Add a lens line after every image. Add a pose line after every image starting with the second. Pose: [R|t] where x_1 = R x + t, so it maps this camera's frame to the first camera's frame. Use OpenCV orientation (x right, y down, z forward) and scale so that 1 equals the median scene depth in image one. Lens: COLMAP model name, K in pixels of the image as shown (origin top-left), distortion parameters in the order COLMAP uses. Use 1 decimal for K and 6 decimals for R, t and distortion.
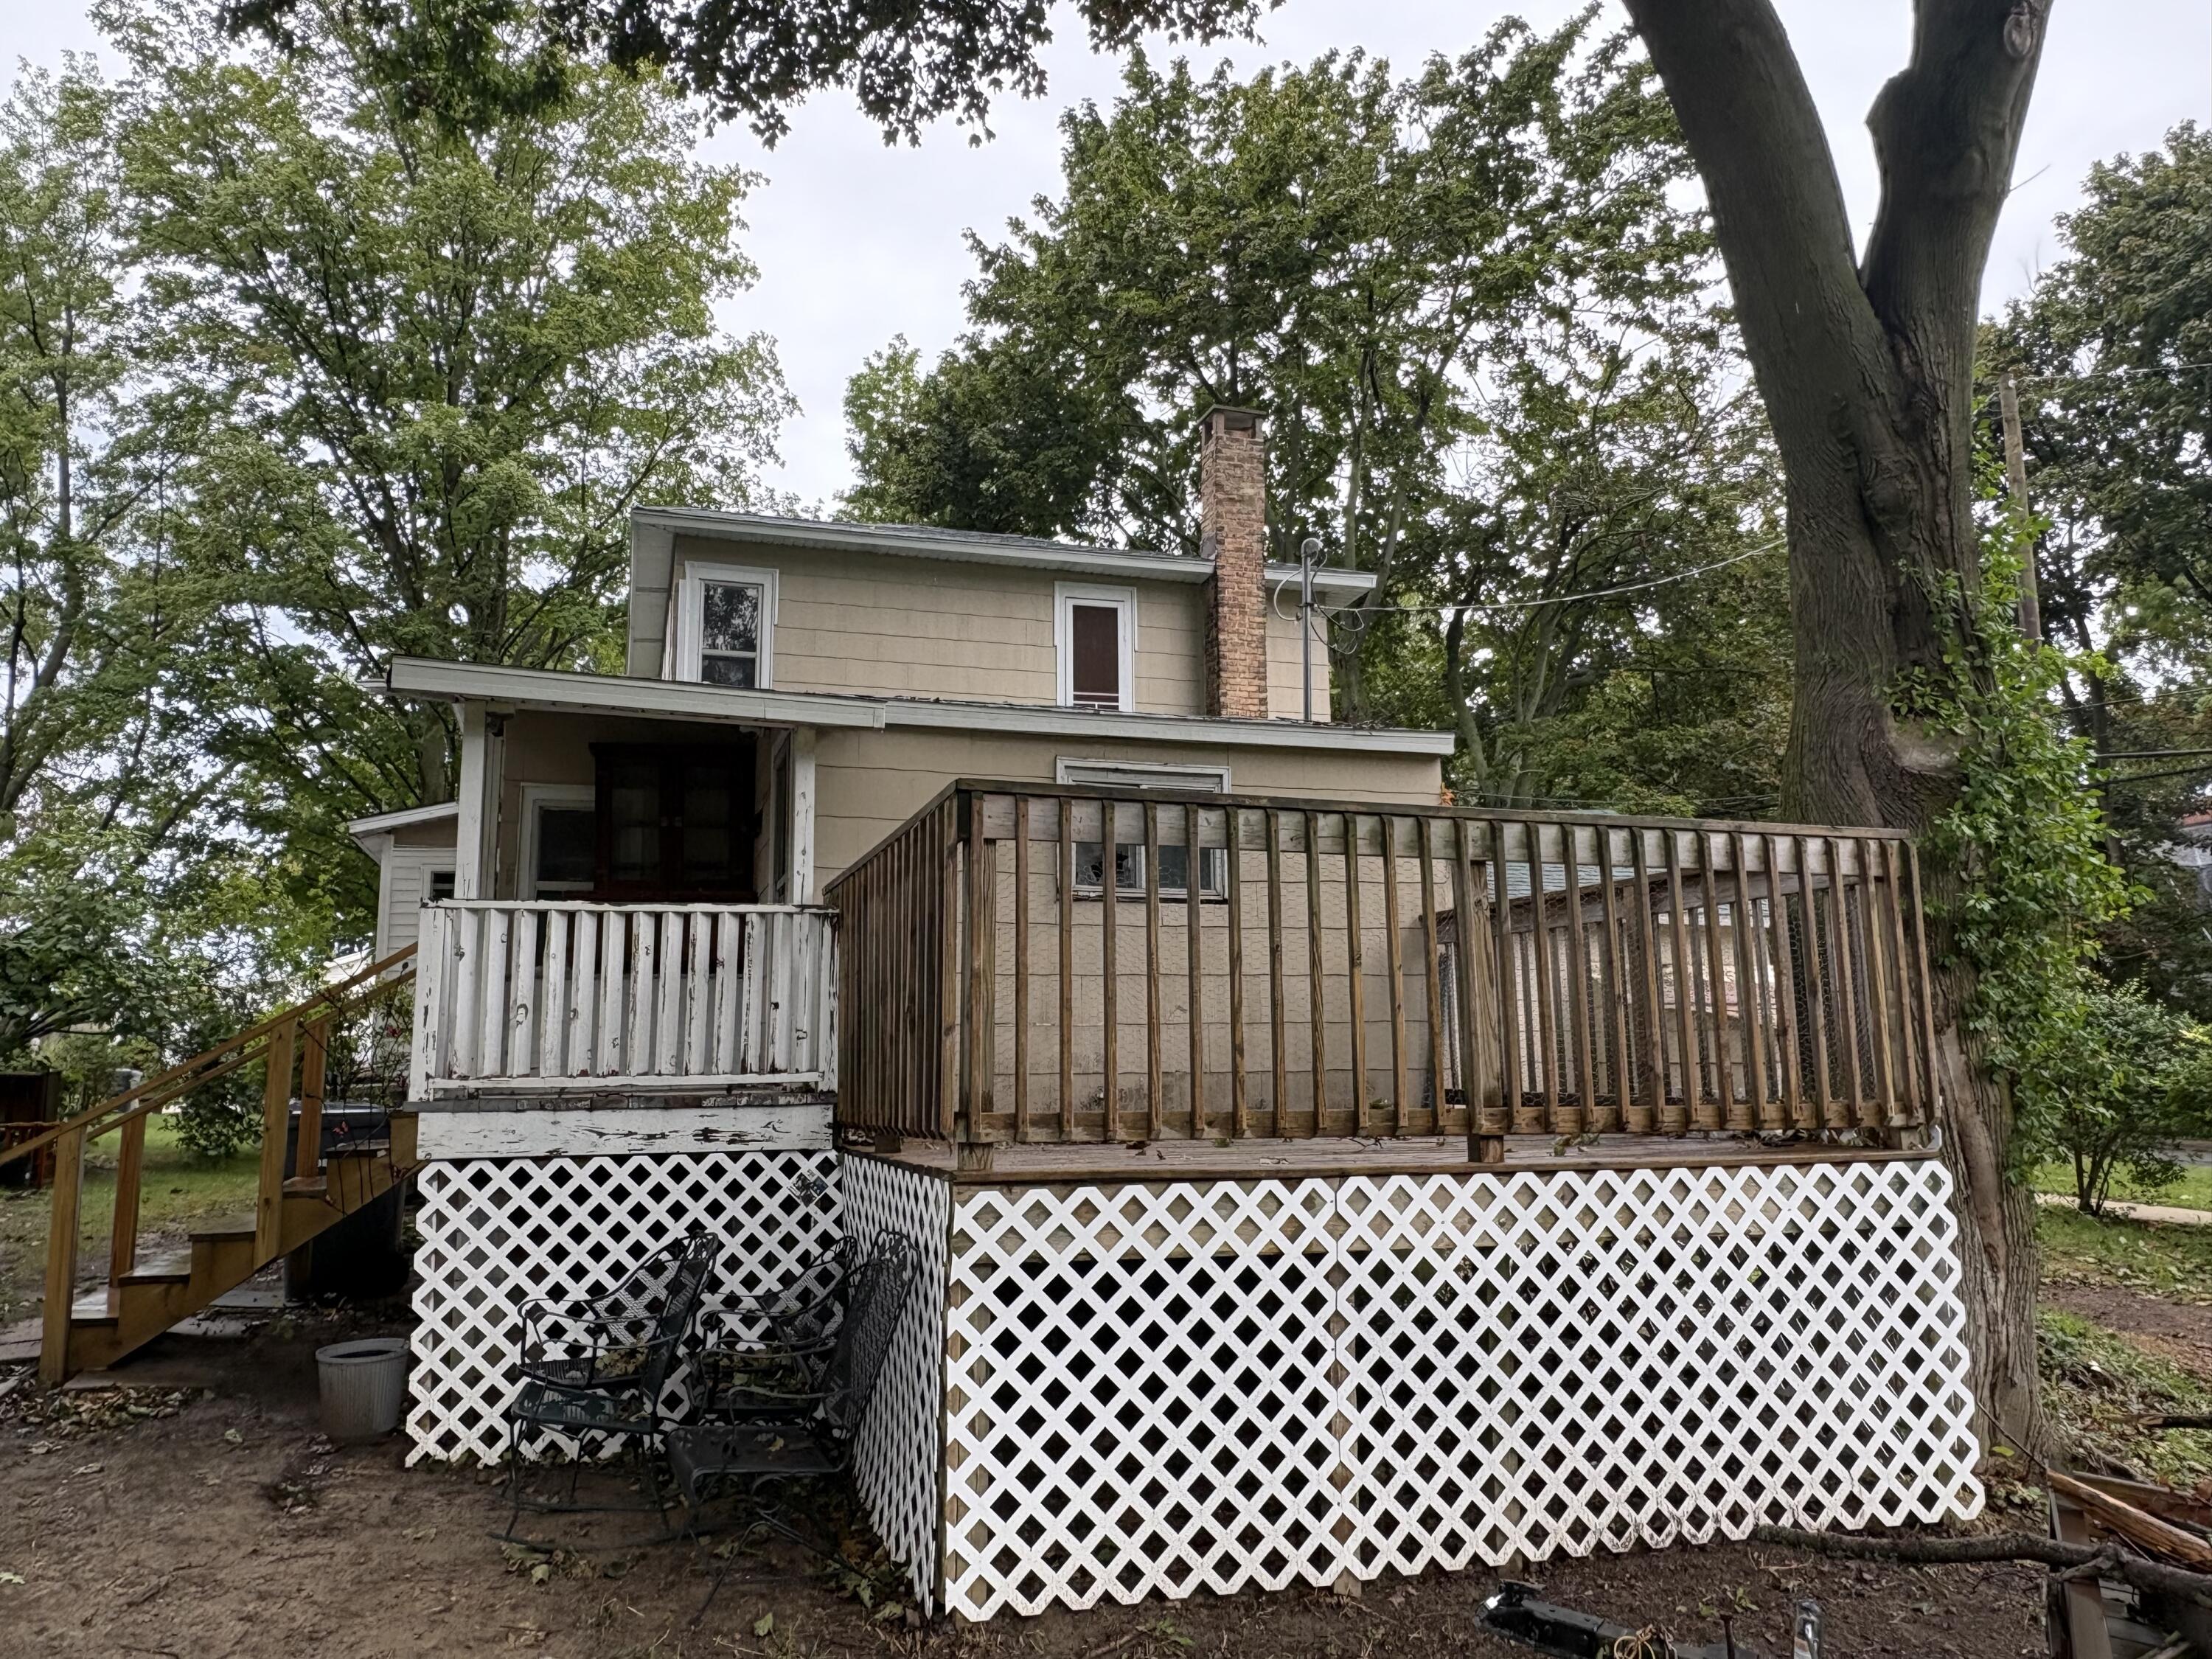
lens RADIAL K [[1569.3, 0, 1105.4], [0, 1569.3, 833.8], [0, 0, 1]] dist [-0.033550, -0.000873]
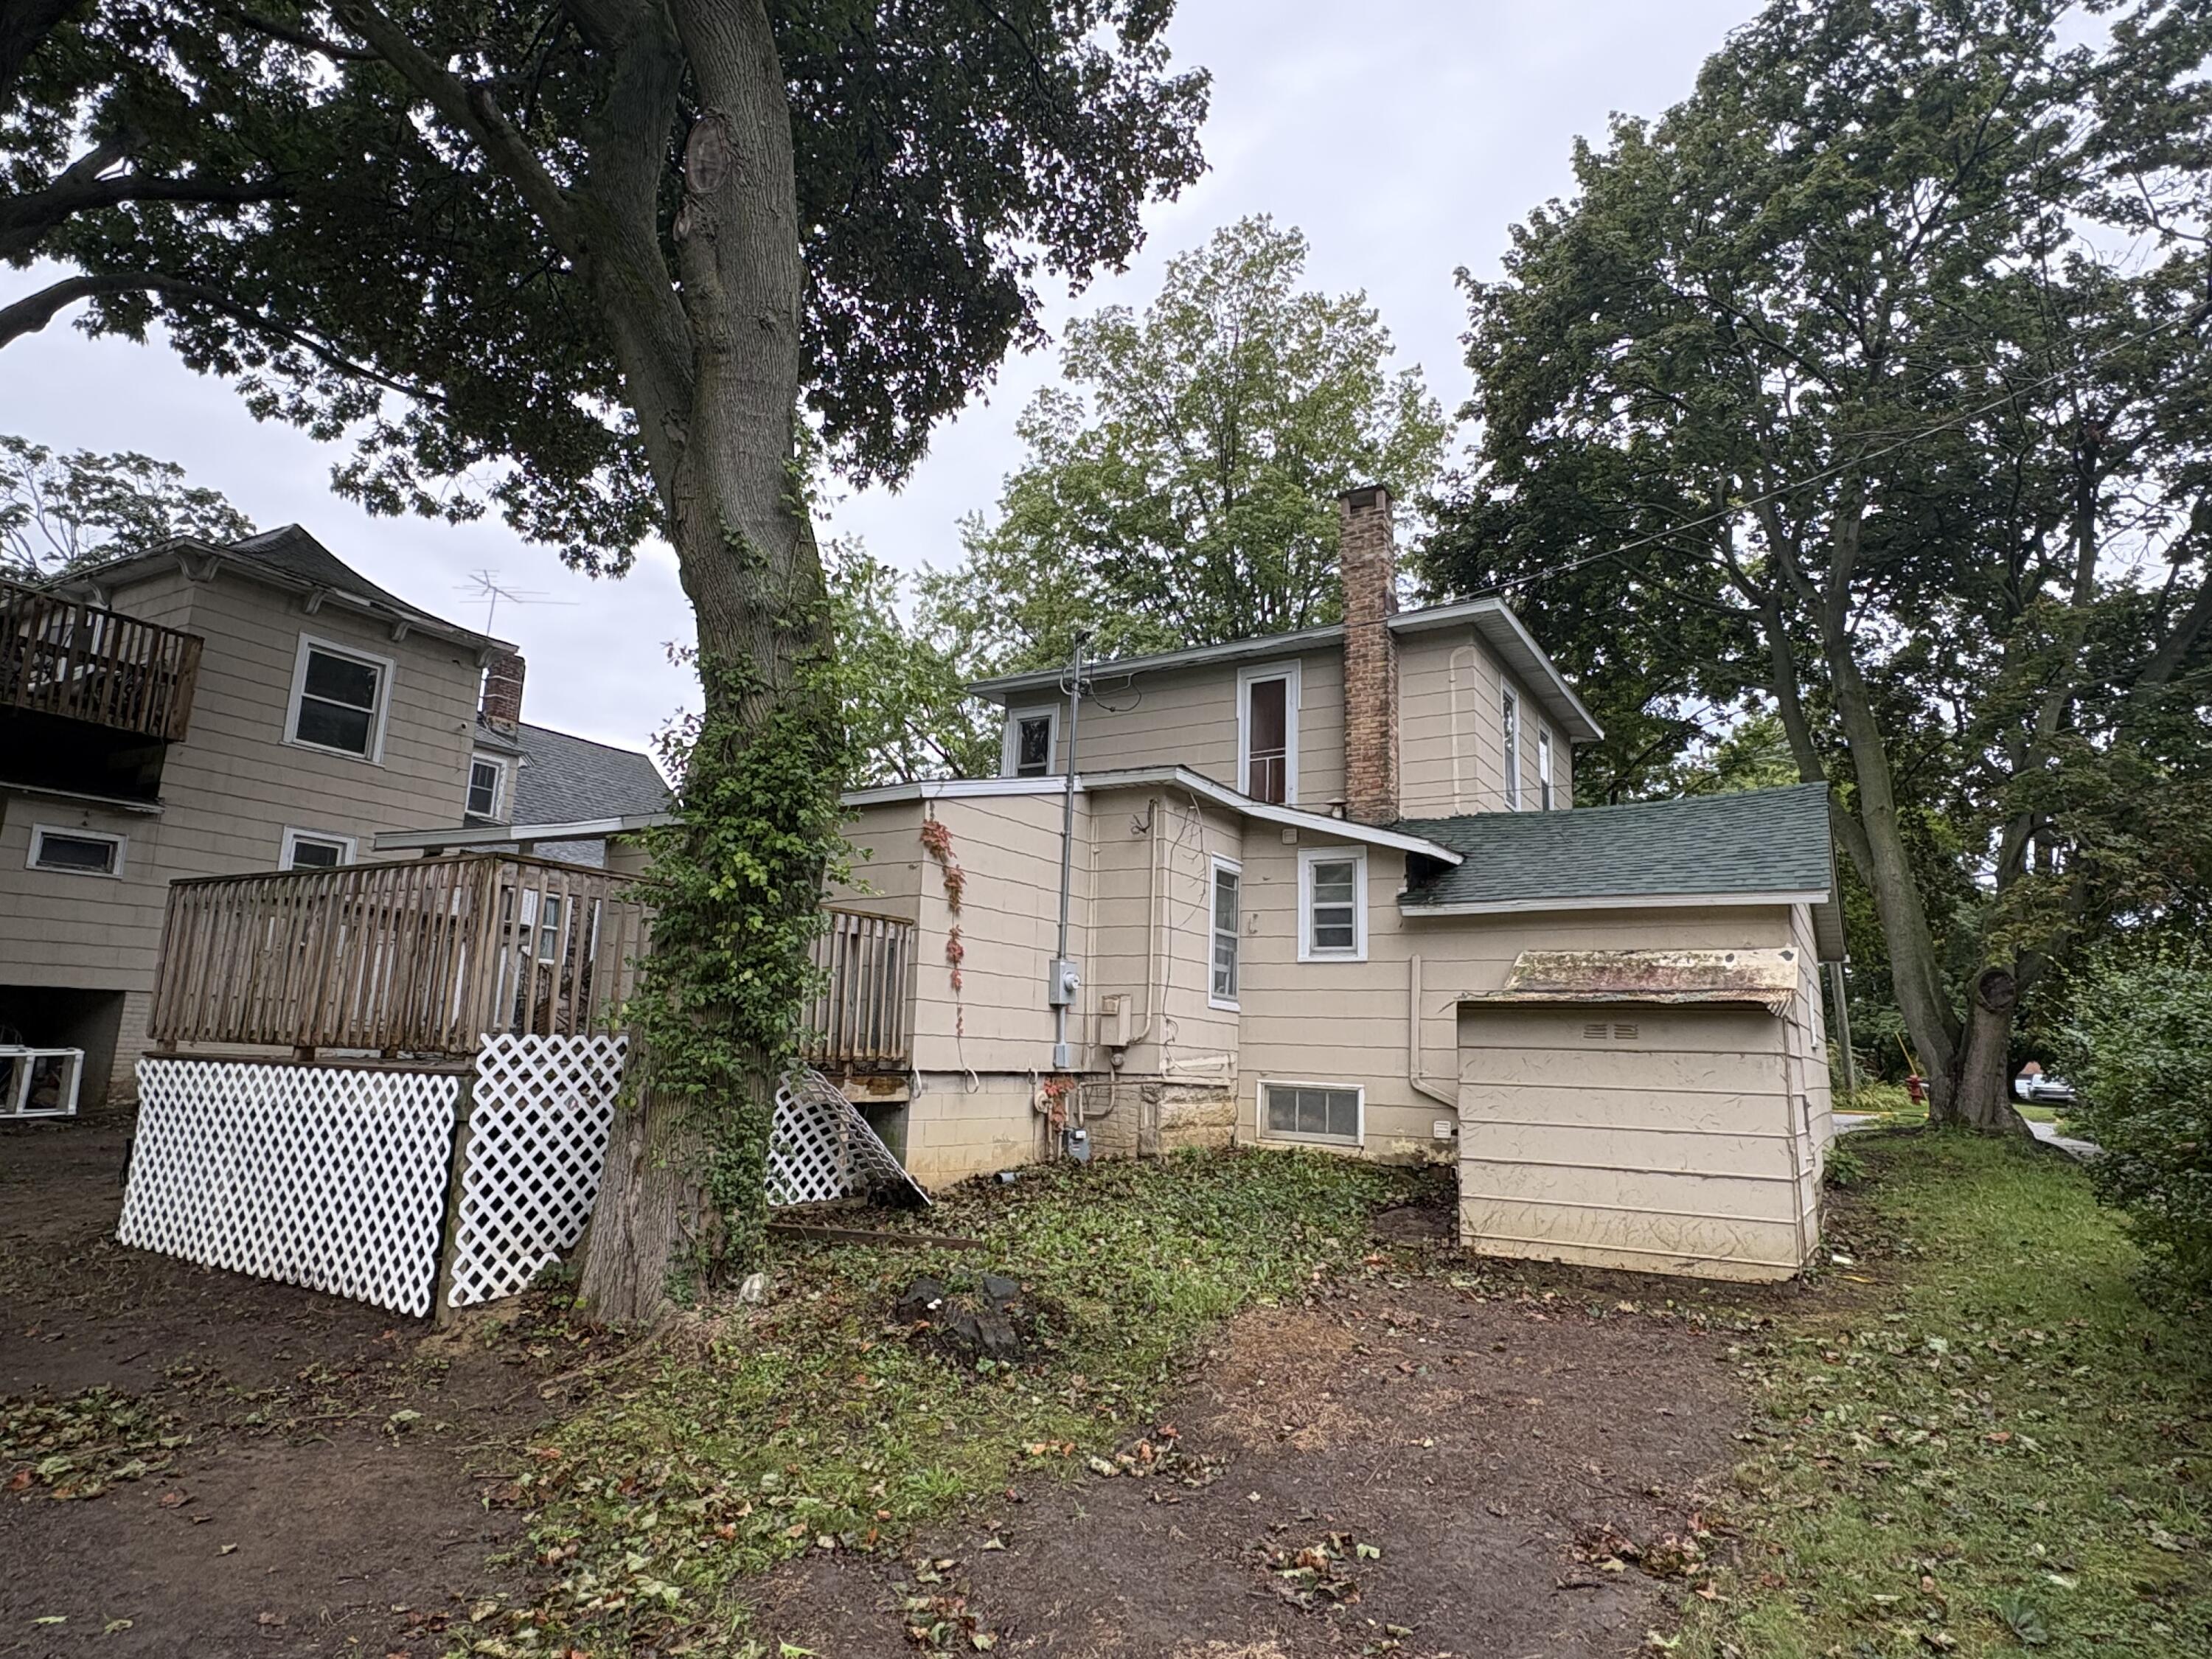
lens RADIAL K [[1294.8, 0, 1103.9], [0, 1294.8, 825.0], [0, 0, 1]] dist [-0.001480, -0.000261]
pose [[0.676946, -0.097050, -0.729606, 1.877846], [0.063977, 0.995276, -0.073029, 0.102314], [0.733247, 0.002759, 0.679957, 0.615662]]
